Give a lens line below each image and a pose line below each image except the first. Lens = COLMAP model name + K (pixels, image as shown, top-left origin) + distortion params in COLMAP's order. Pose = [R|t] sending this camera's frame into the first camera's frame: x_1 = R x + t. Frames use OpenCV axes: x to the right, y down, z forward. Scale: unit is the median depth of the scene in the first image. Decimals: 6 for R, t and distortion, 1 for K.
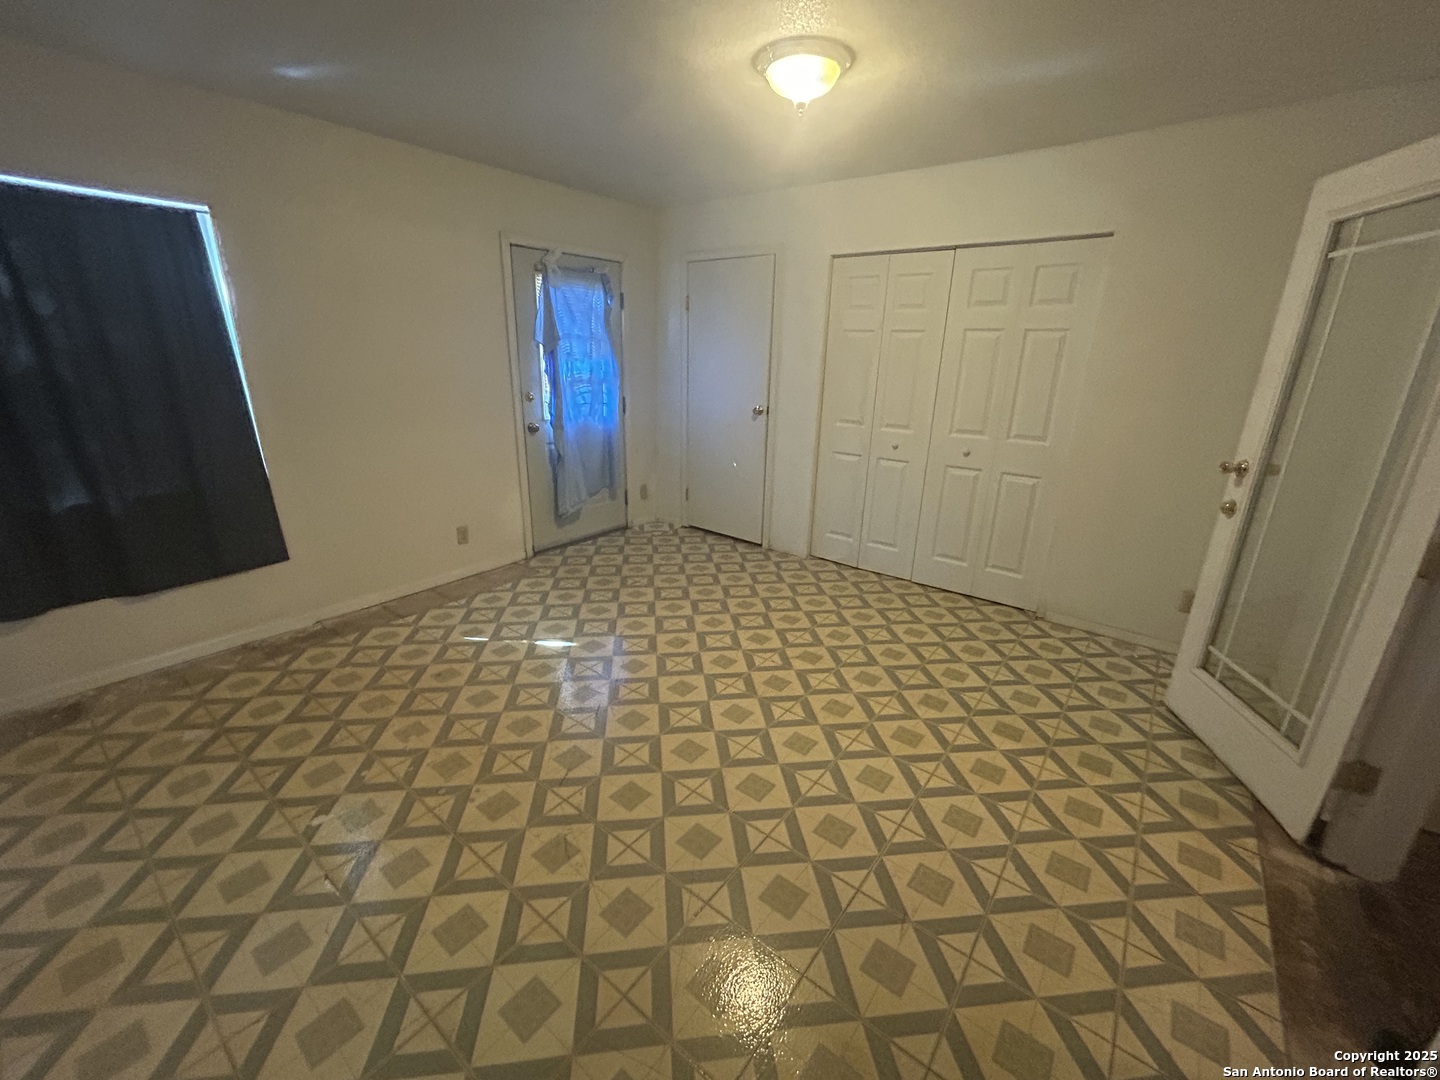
lens RADIAL K [[584.0, 0, 720.4], [0, 584.0, 535.3], [0, 0, 1]] dist [0.010463, -0.000136]
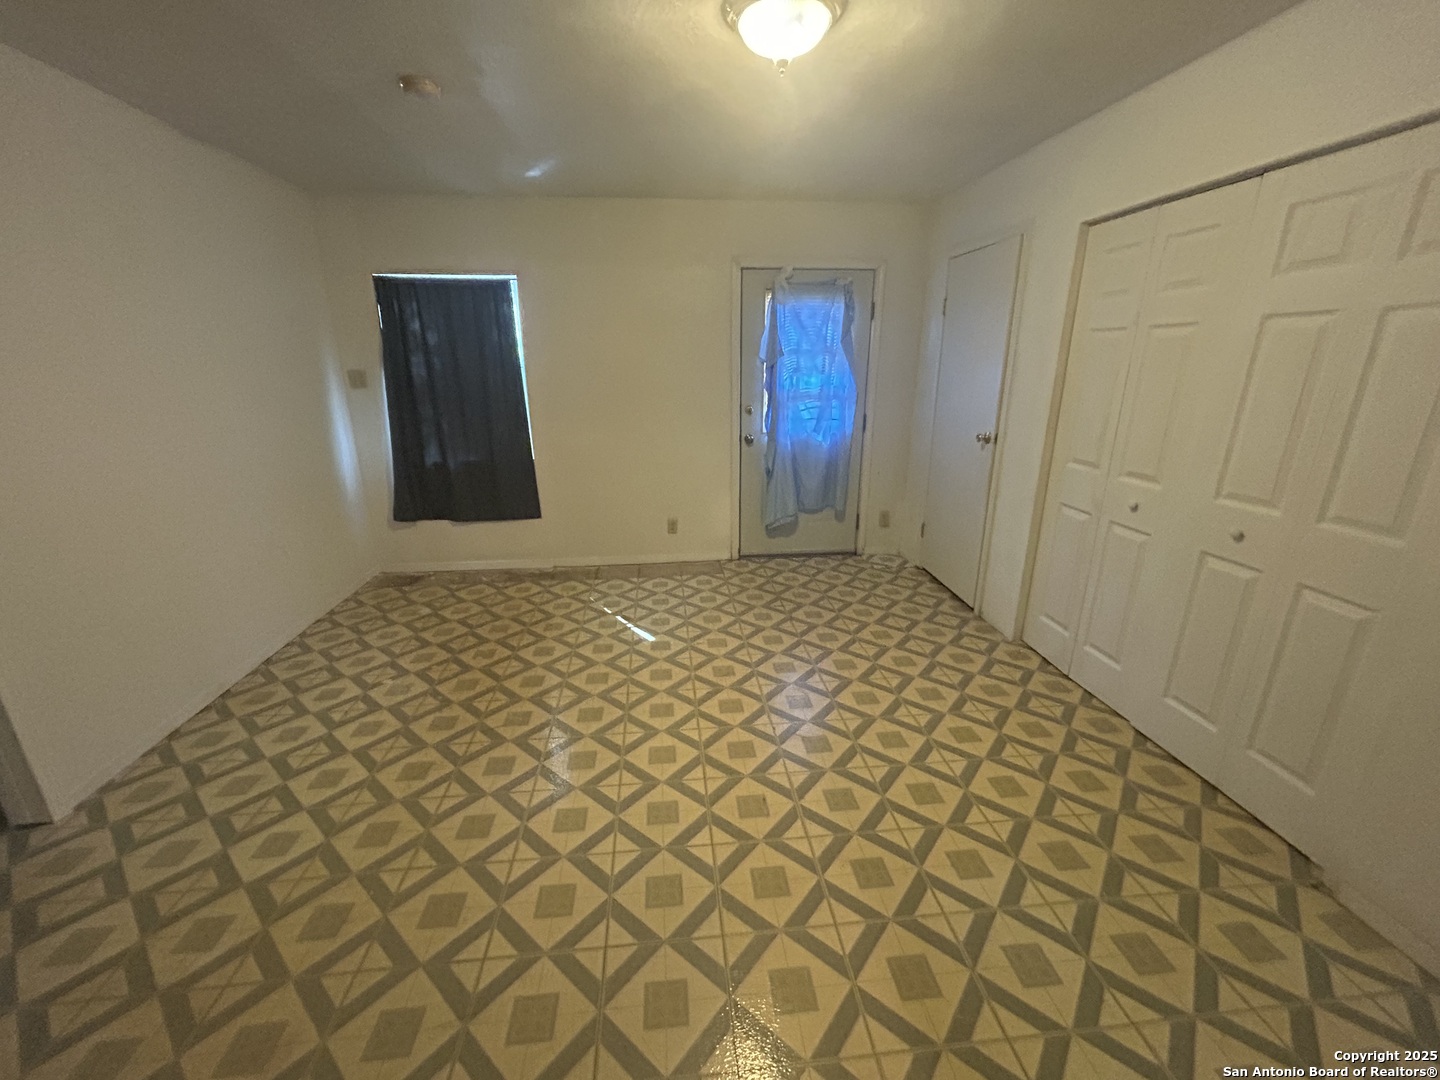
lens RADIAL K [[583.8, 0, 720.0], [0, 583.8, 540.0], [0, 0, 1]] dist [-0.000467, 0.000249]
pose [[0.692644, 0.190108, -0.695776, 0.441273], [-0.201966, 0.977170, 0.065937, -0.069715], [0.692426, 0.094852, 0.715226, 0.245608]]
